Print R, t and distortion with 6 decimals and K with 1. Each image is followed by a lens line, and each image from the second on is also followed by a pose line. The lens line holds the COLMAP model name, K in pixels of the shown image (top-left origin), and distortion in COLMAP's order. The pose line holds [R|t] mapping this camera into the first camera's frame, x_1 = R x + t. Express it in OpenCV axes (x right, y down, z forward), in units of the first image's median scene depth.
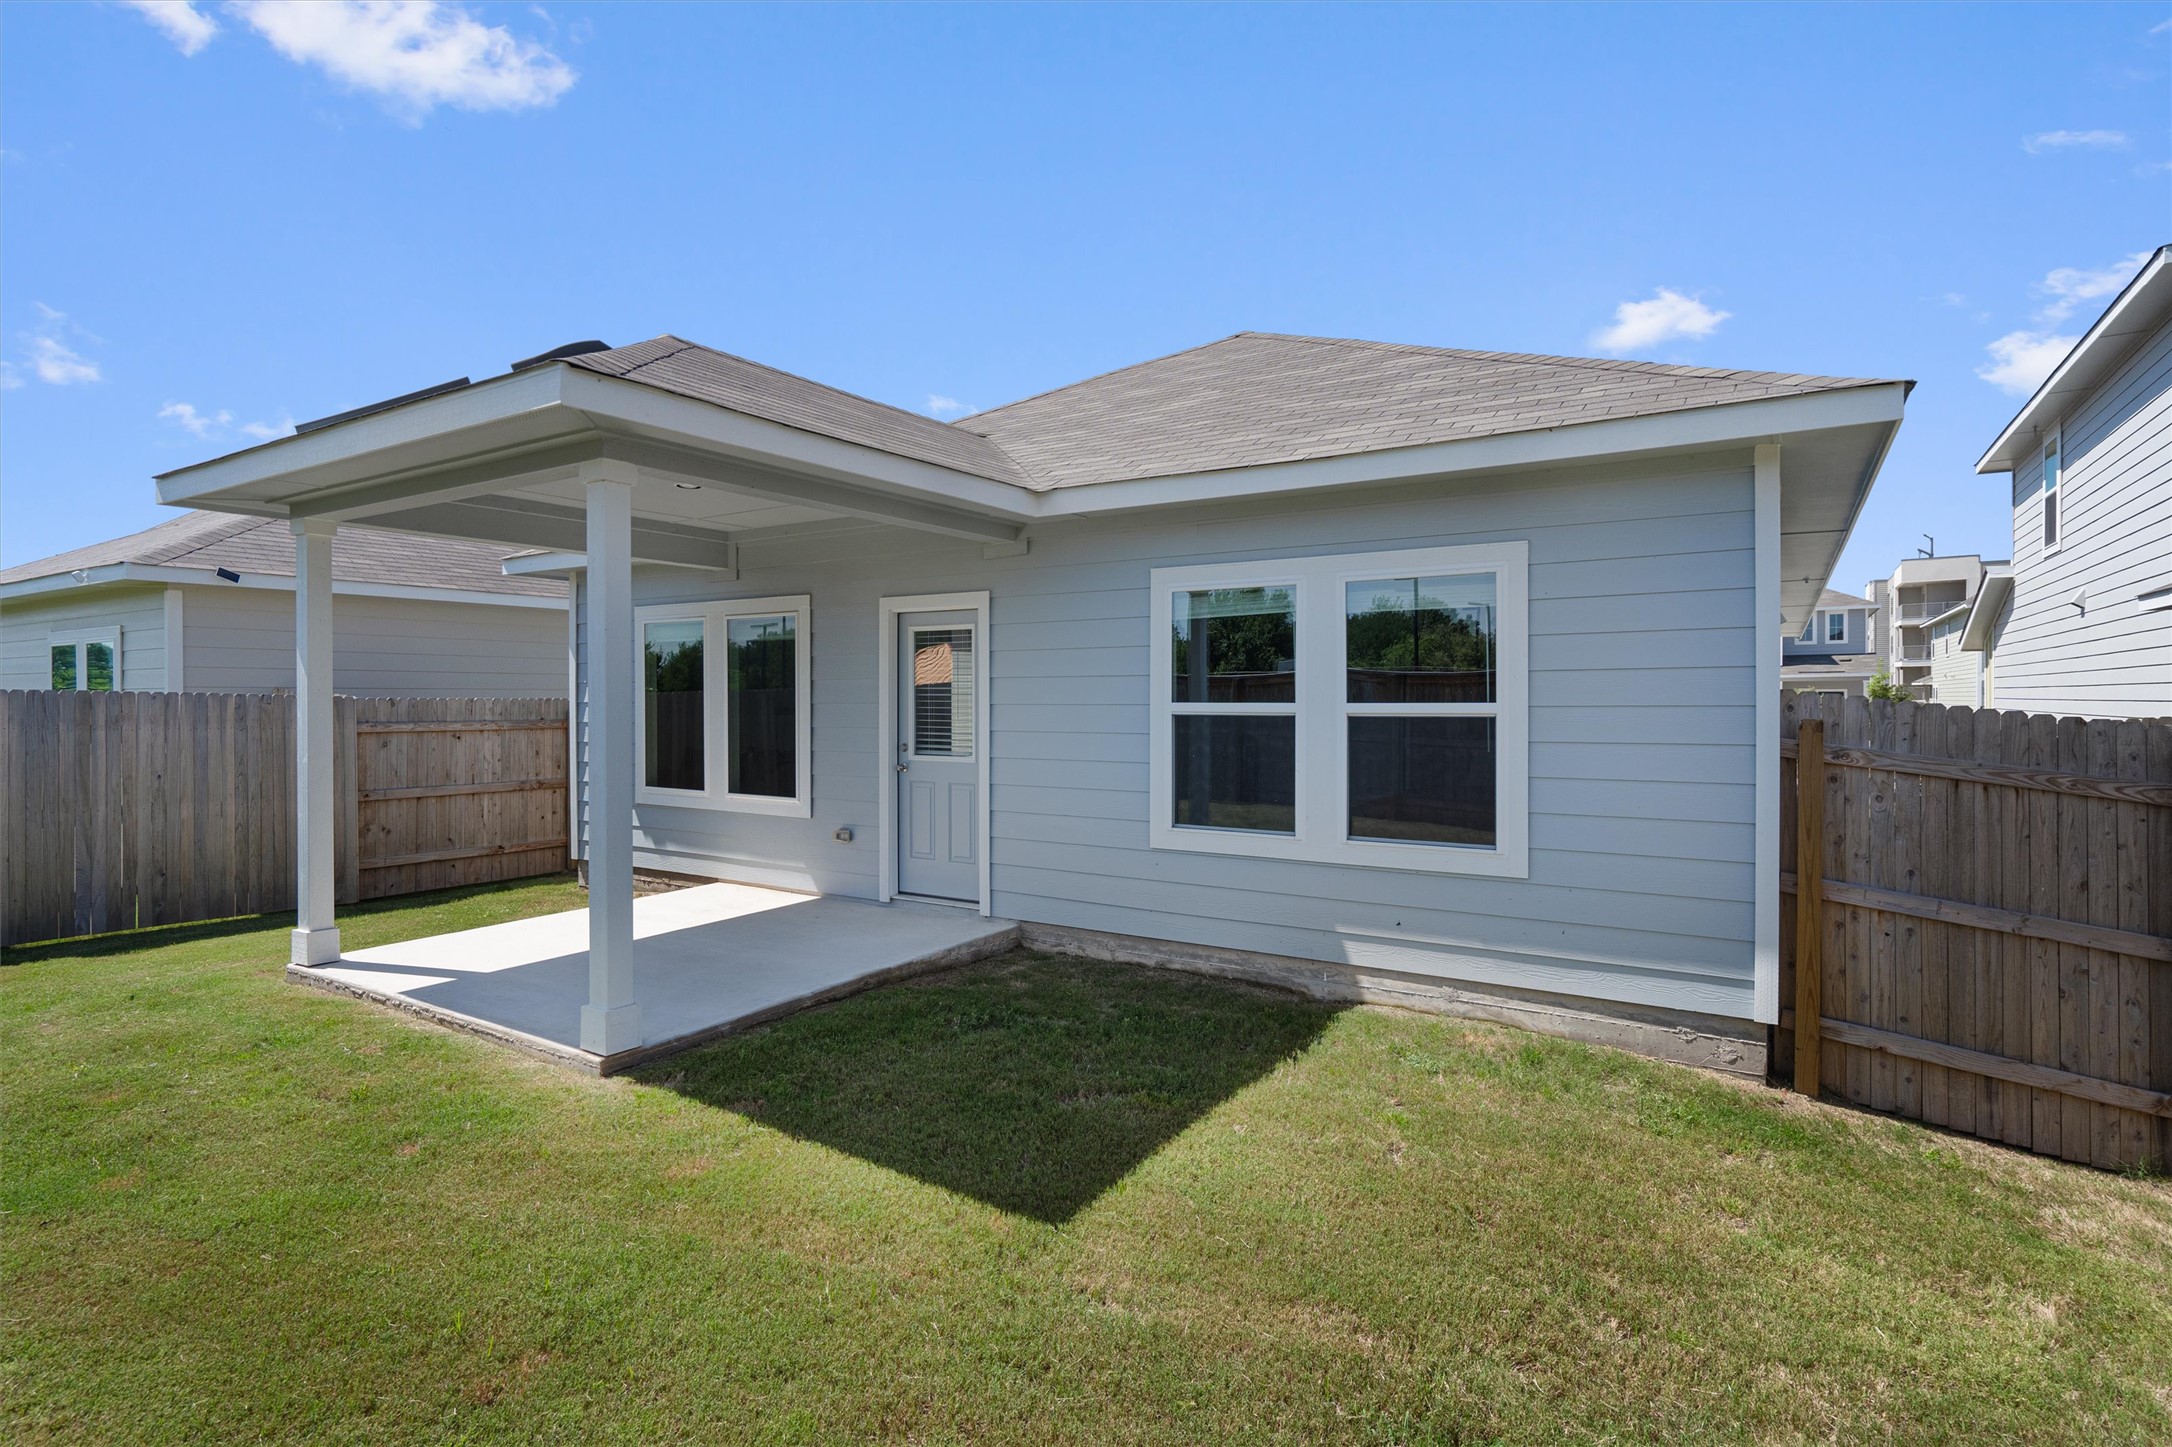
lens RADIAL K [[1079.8, 0, 1086.6], [0, 1079.8, 706.3], [0, 0, 1]] dist [0.001193, 0.001265]
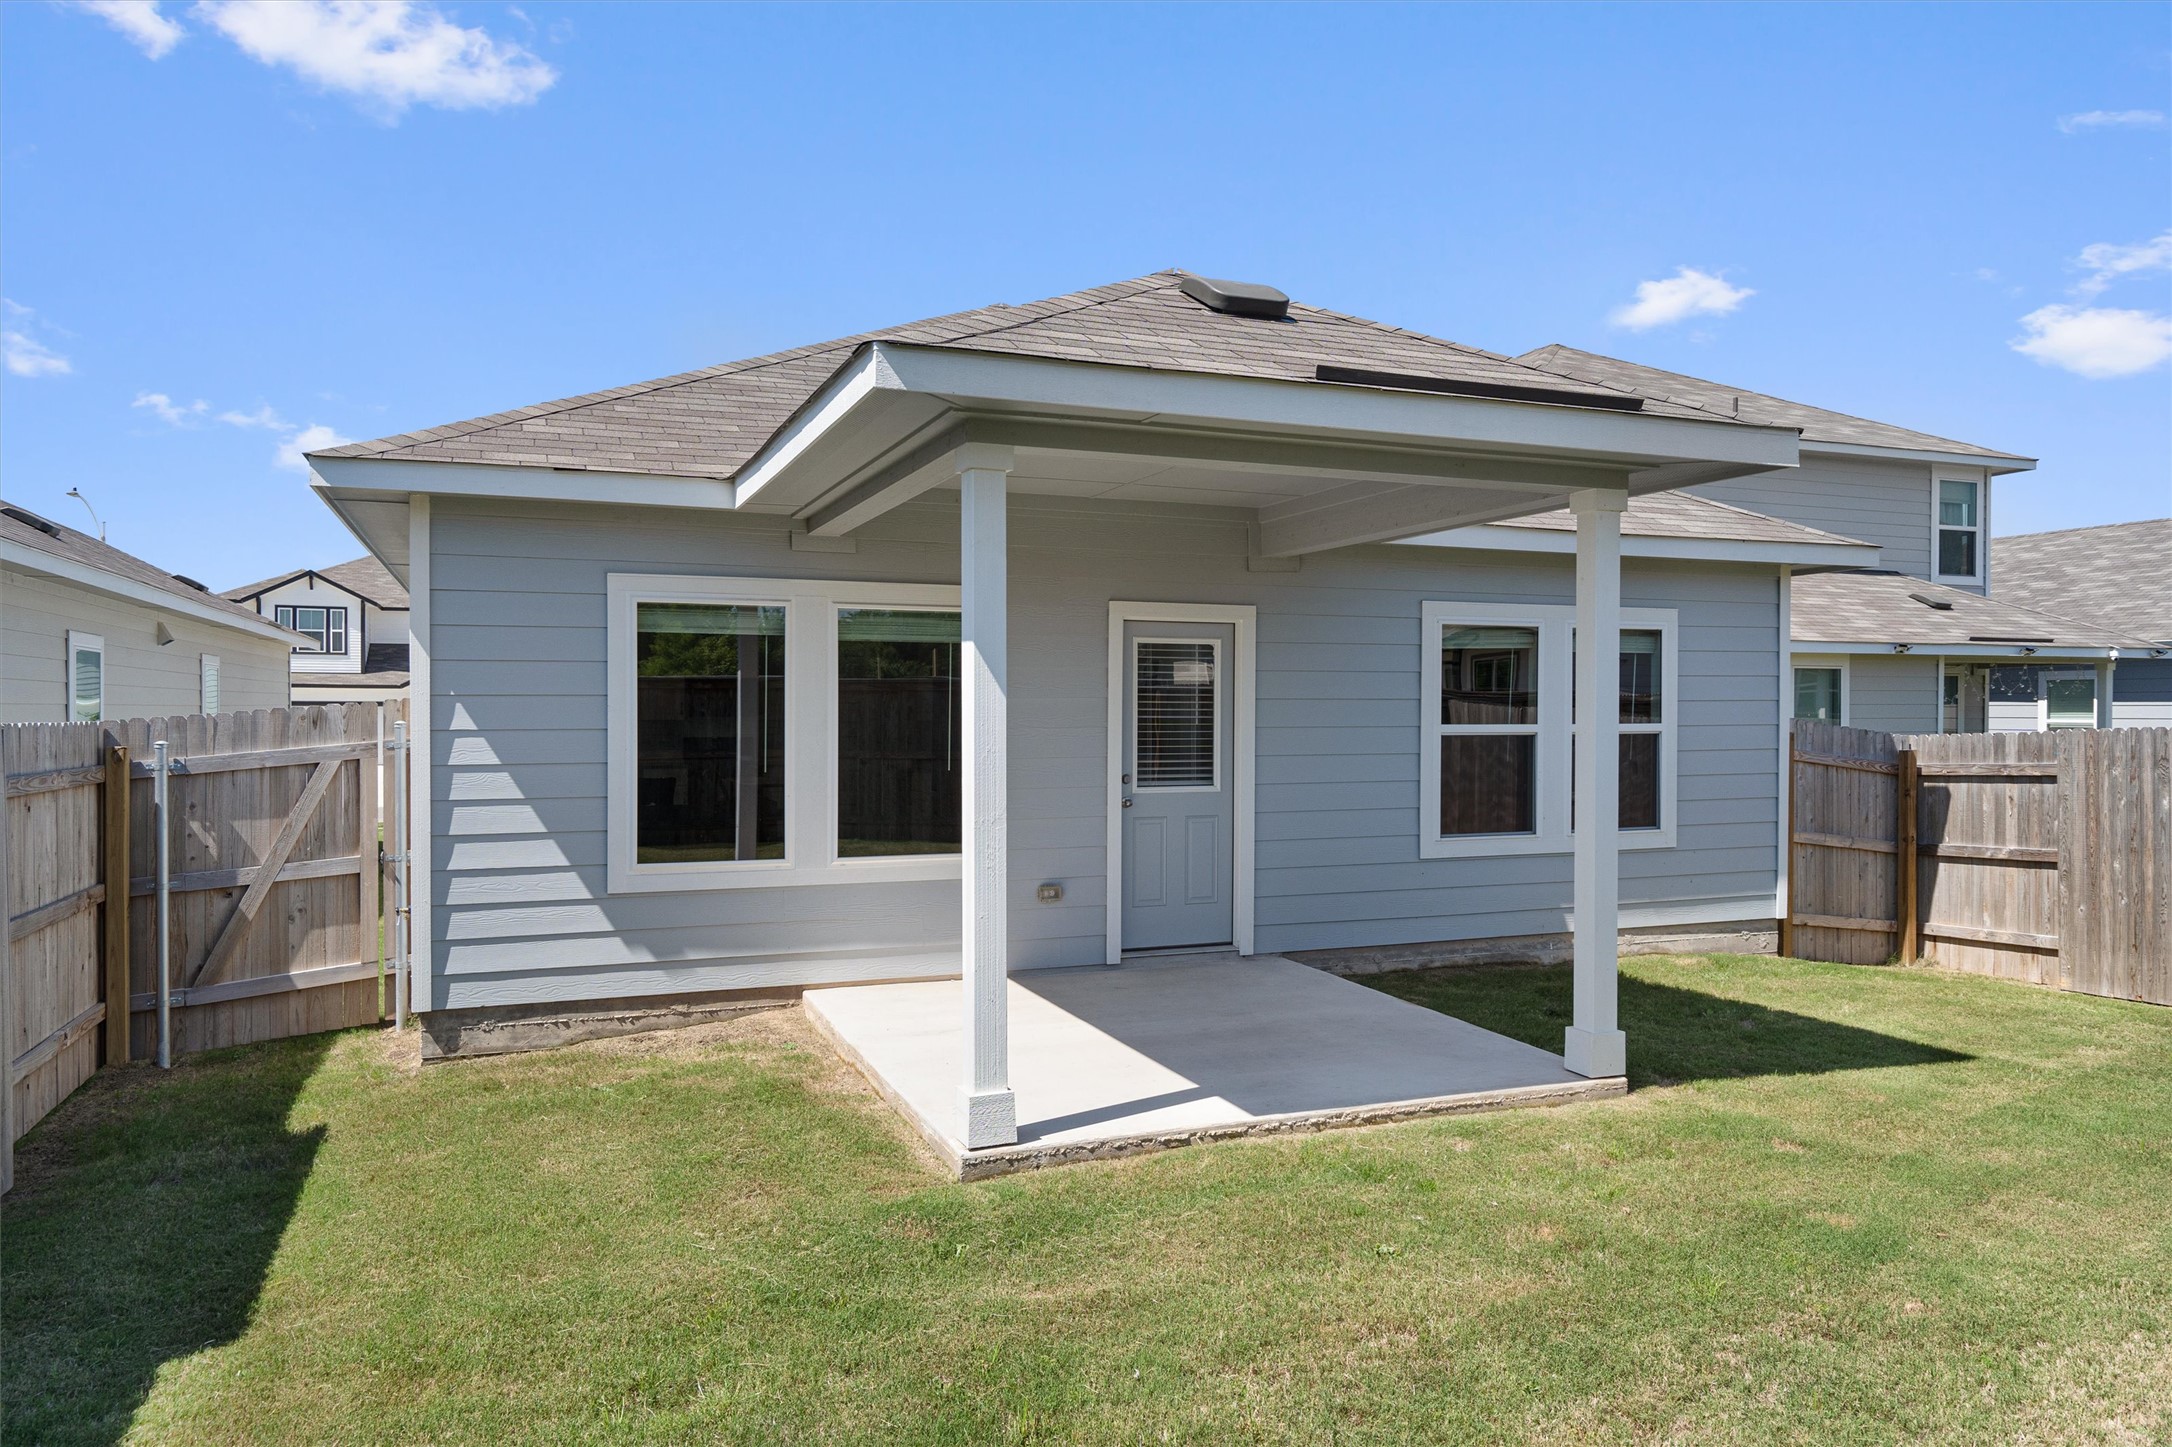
lens RADIAL K [[1432.7, 0, 1085.1], [0, 1432.7, 730.8], [0, 0, 1]] dist [0.006369, -0.001221]
pose [[0.585260, -0.012026, 0.810757, -1.376854], [0.004335, 0.999922, 0.011703, -0.016552], [-0.810834, -0.003334, 0.585266, 0.460152]]
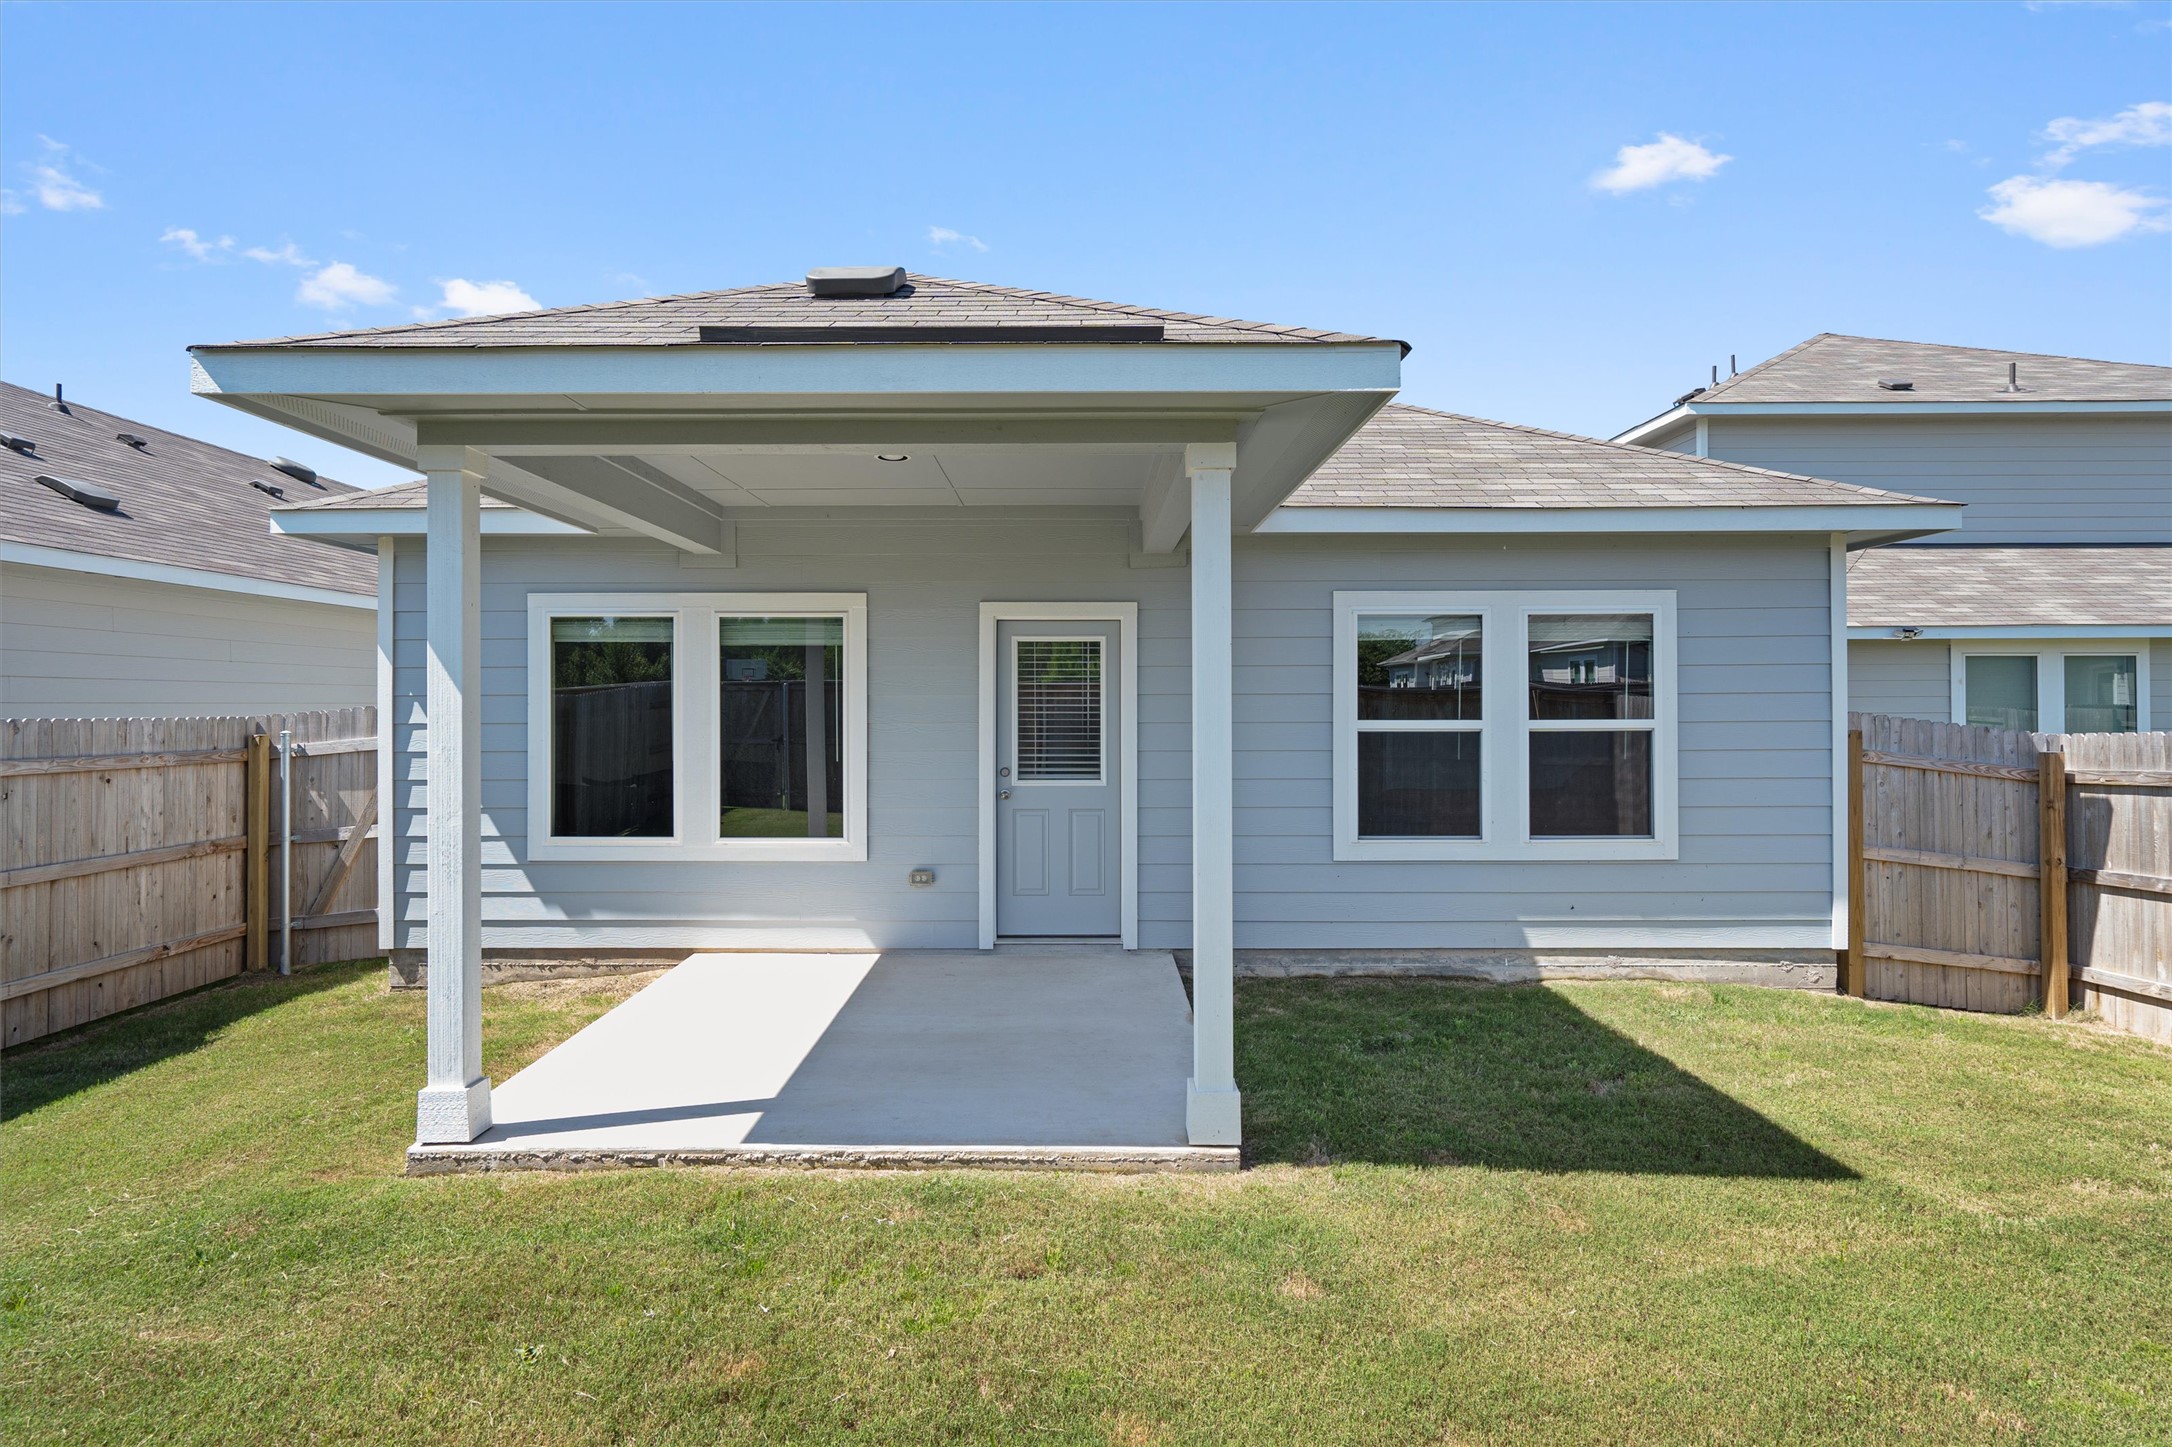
lens RADIAL K [[1124.9, 0, 1077.1], [0, 1124.9, 700.6], [0, 0, 1]] dist [-0.000768, 0.002732]
pose [[0.845610, -0.000207, 0.533802, -0.765750], [0.005721, 0.999946, -0.008675, -0.015307], [-0.533771, 0.010389, 0.845565, 0.234181]]
